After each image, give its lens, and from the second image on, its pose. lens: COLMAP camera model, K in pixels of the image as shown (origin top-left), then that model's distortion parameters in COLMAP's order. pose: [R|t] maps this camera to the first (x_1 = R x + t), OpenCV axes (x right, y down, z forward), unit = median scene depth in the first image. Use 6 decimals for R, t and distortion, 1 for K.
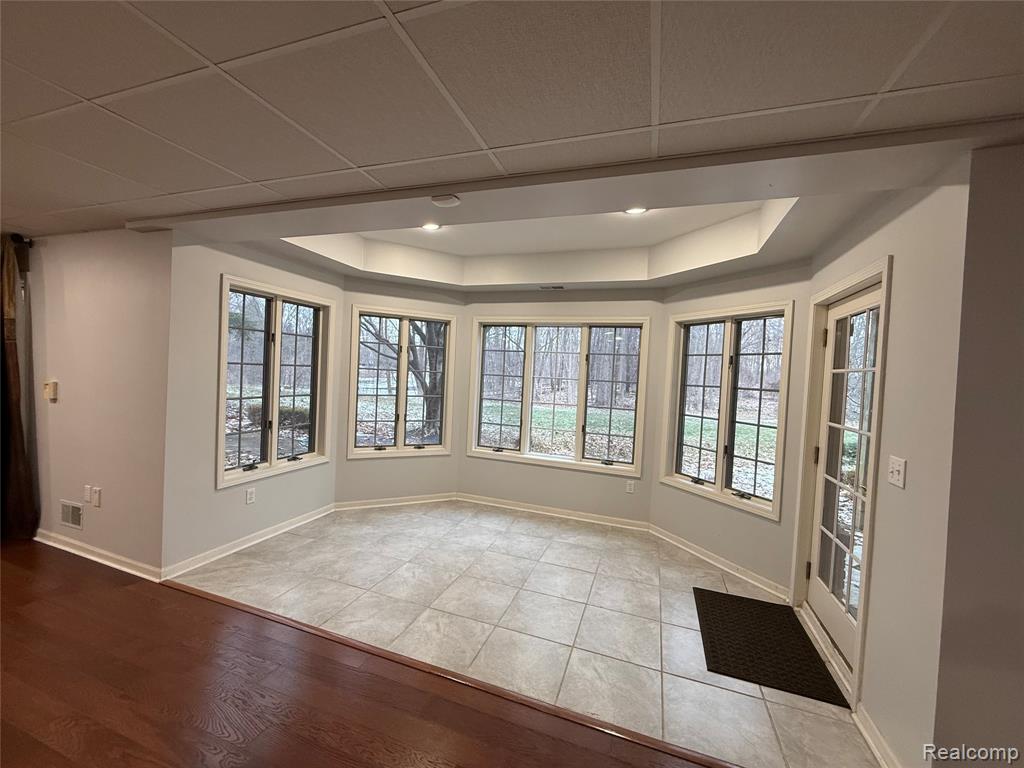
lens RADIAL K [[407.9, 0, 510.8], [0, 407.9, 384.2], [0, 0, 1]] dist [-0.000116, 0.000243]
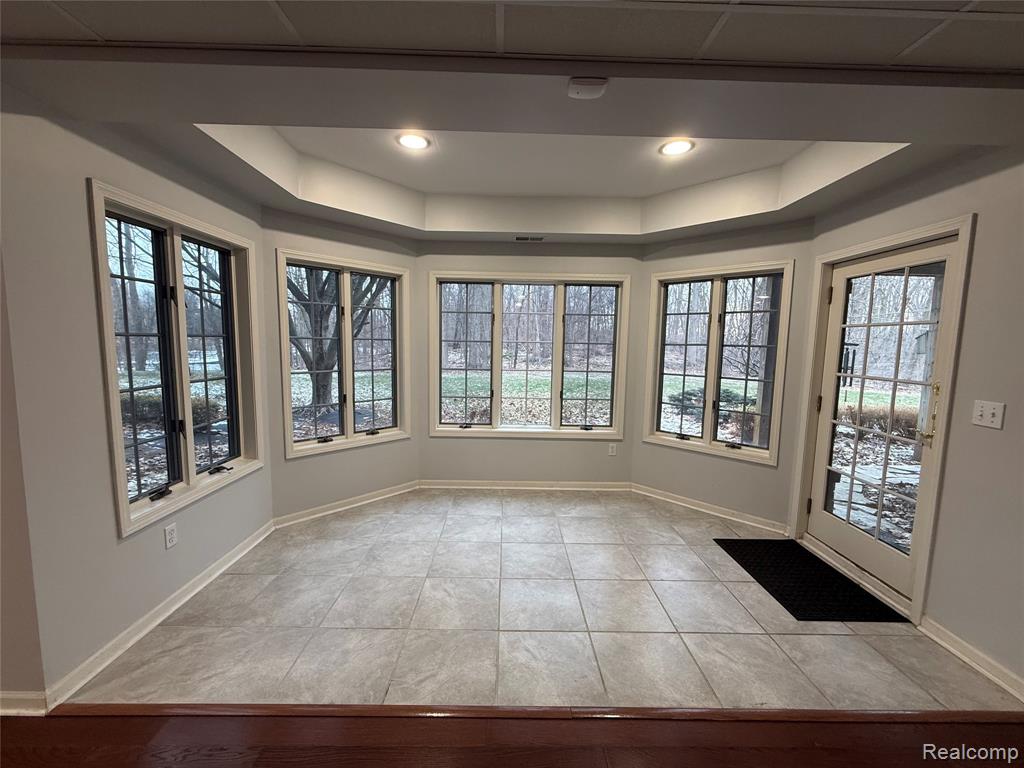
lens RADIAL K [[407.9, 0, 513.2], [0, 407.9, 384.9], [0, 0, 1]] dist [-0.000116, 0.000243]
pose [[0.939114, -0.069070, 0.336592, -0.284115], [0.038768, 0.994632, 0.095938, -0.010047], [-0.341412, -0.077048, 0.936751, 0.185388]]
